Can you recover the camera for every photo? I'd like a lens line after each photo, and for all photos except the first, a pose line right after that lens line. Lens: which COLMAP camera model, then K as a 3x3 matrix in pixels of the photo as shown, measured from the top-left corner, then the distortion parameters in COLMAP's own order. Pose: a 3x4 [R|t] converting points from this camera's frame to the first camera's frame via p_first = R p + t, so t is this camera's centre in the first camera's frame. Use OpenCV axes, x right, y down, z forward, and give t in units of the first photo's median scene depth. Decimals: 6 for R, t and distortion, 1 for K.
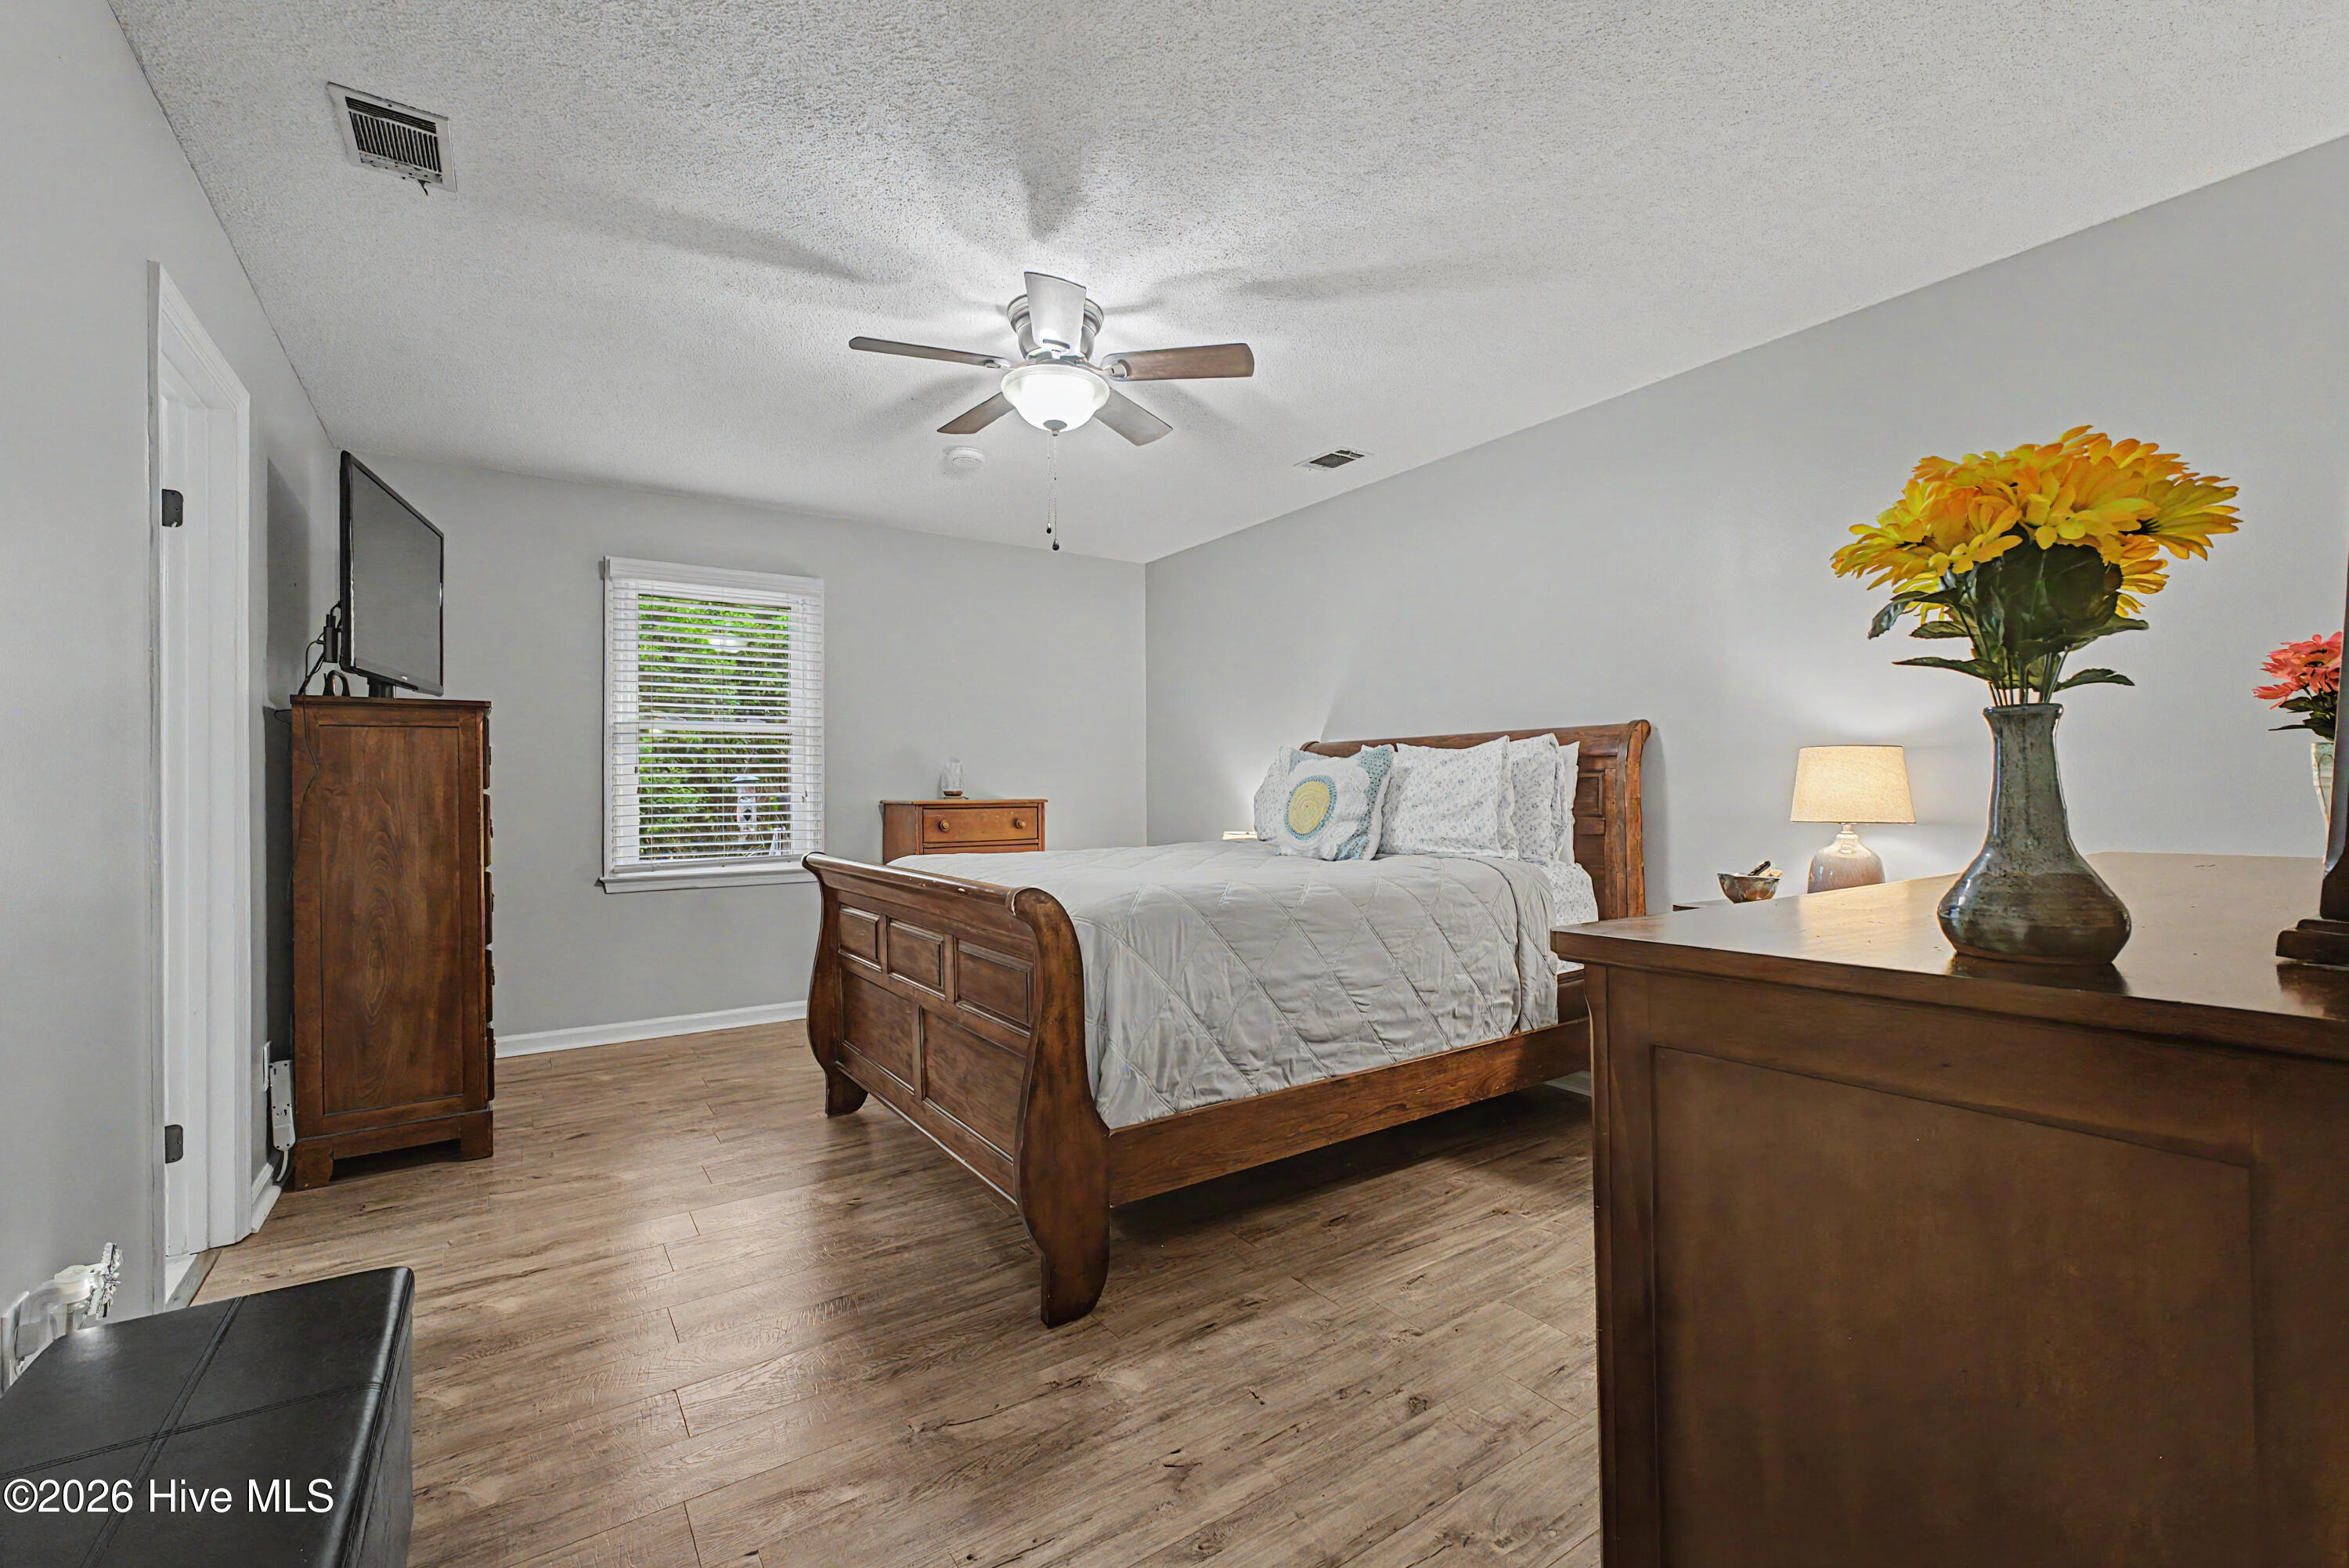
lens RADIAL K [[1006.8, 0, 1182.2], [0, 1006.8, 778.7], [0, 0, 1]] dist [0.002127, 0.000050]
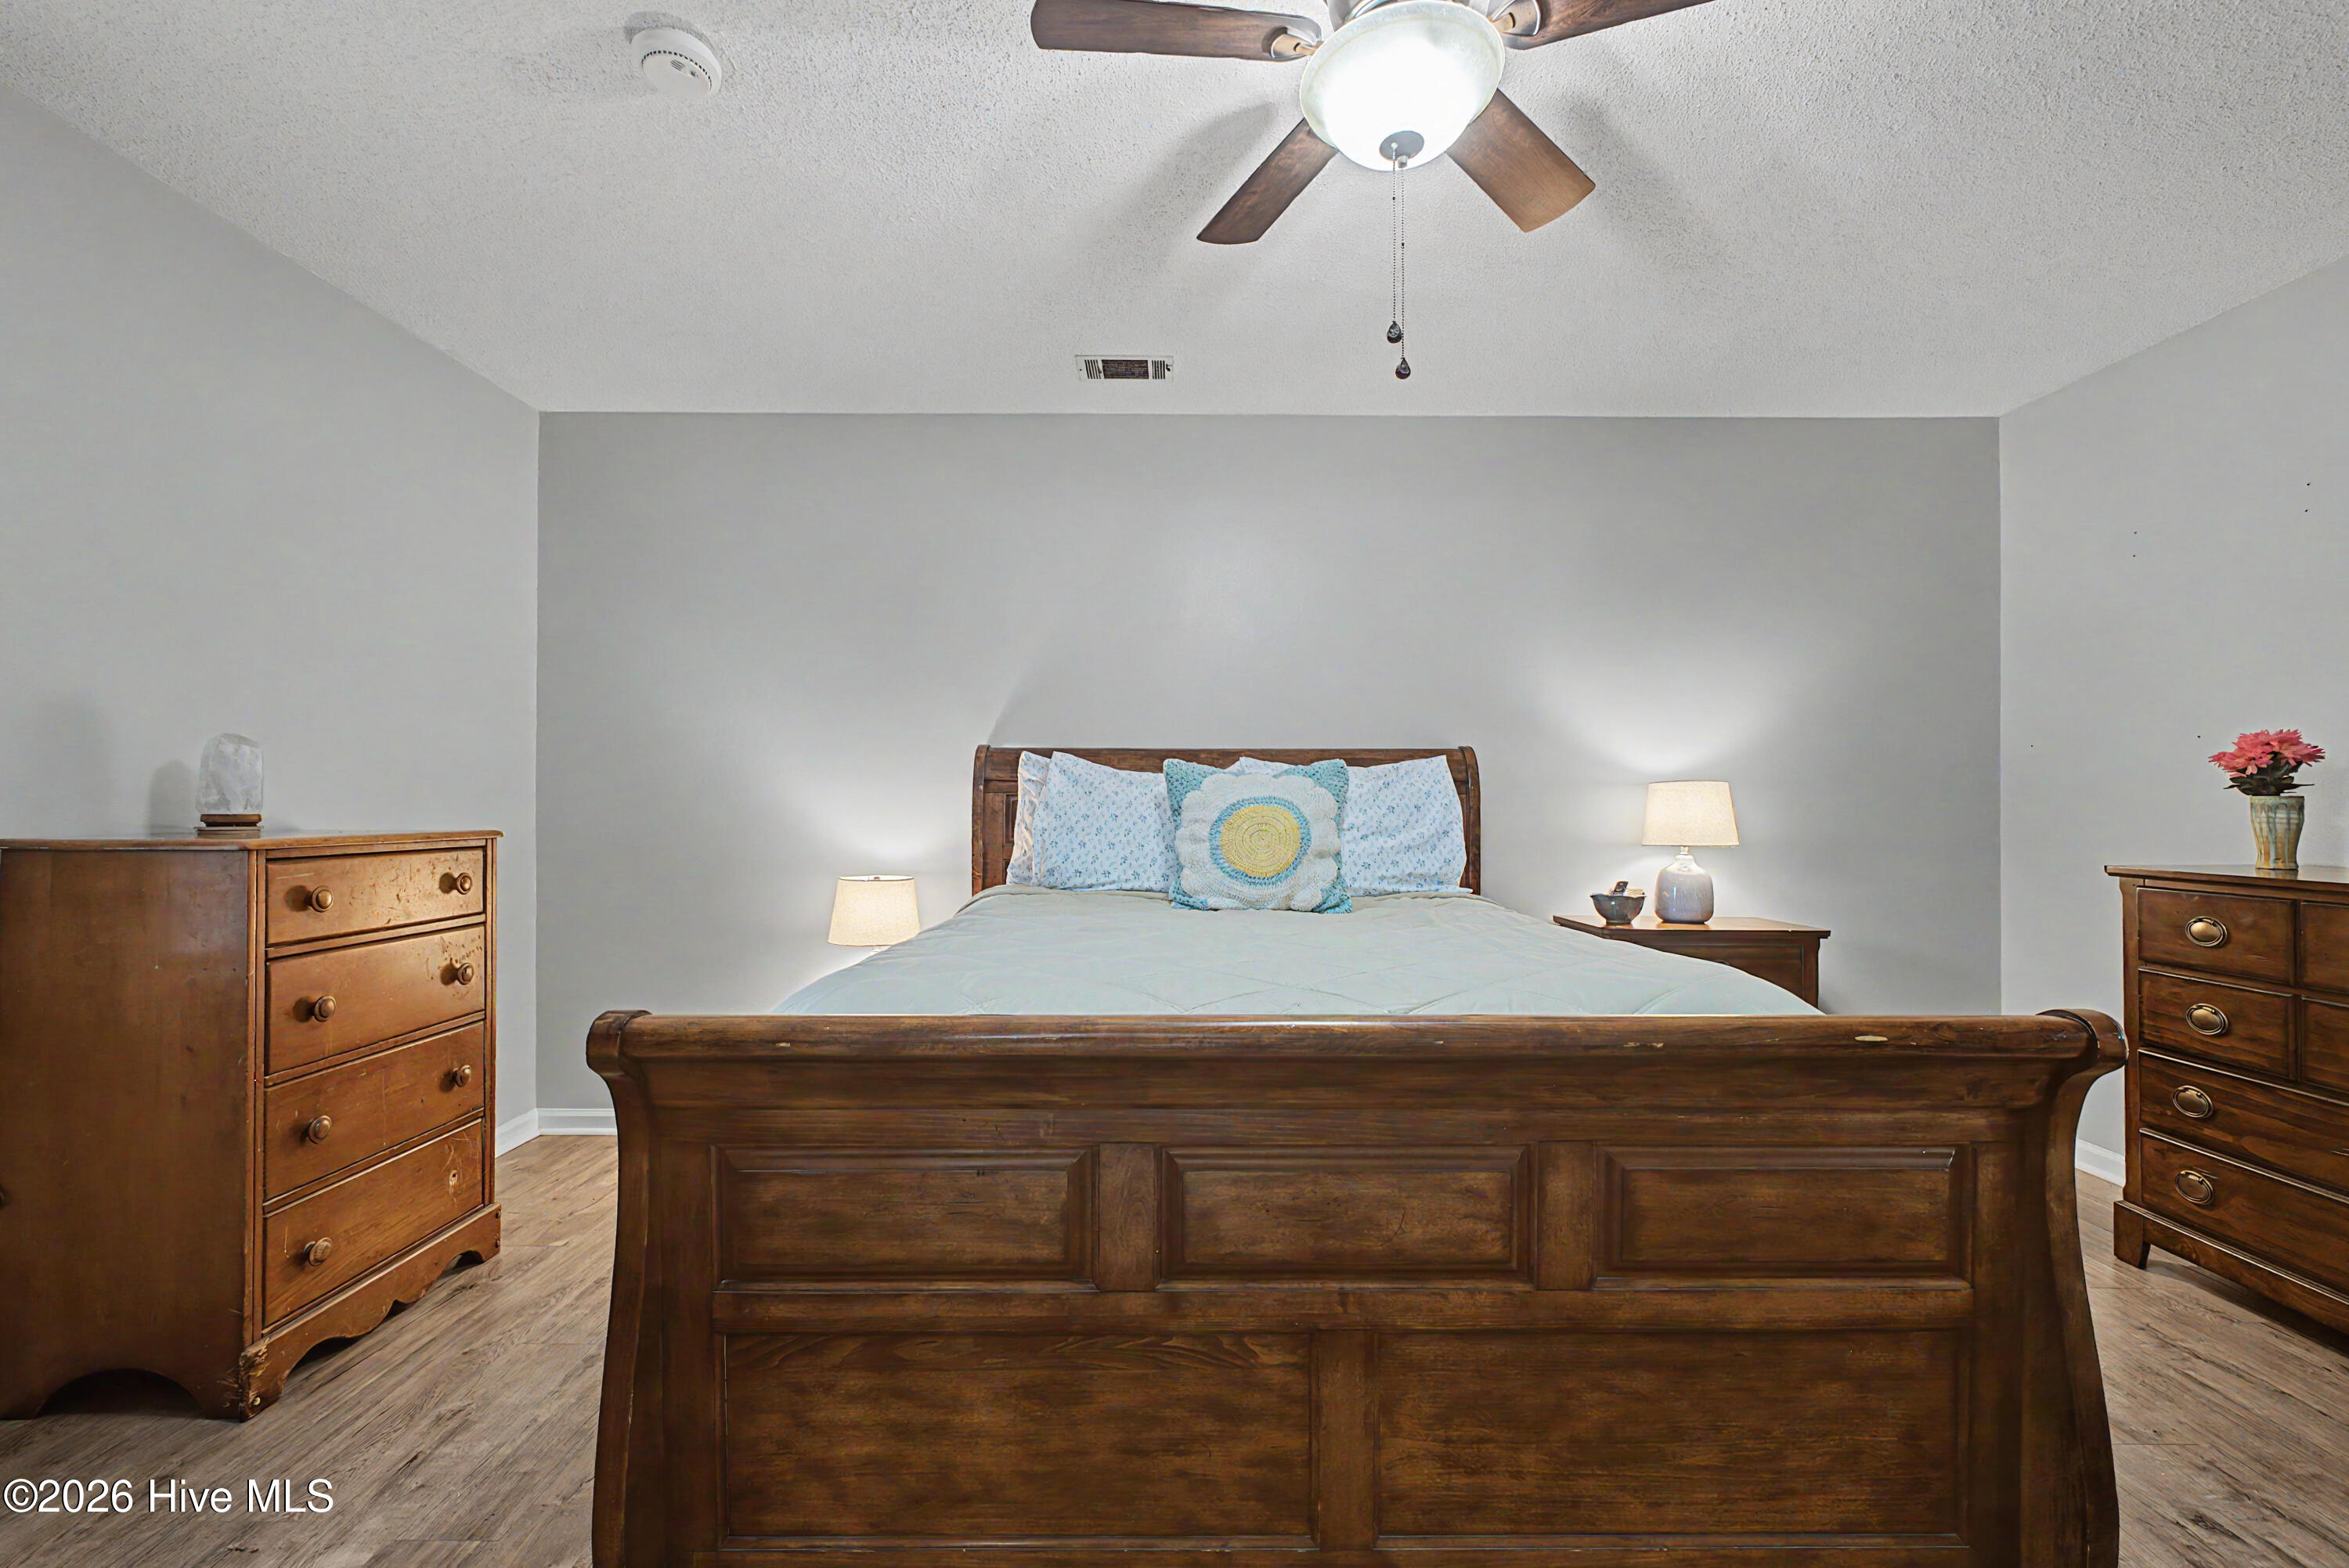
lens RADIAL K [[1006.8, 0, 1176.8], [0, 1006.8, 799.4], [0, 0, 1]] dist [0.002127, 0.000050]
pose [[0.557460, 0.012403, 0.830111, -0.523715], [-0.016135, 0.999861, -0.004104, 0.002404], [-0.830047, -0.011106, 0.557583, 0.655031]]
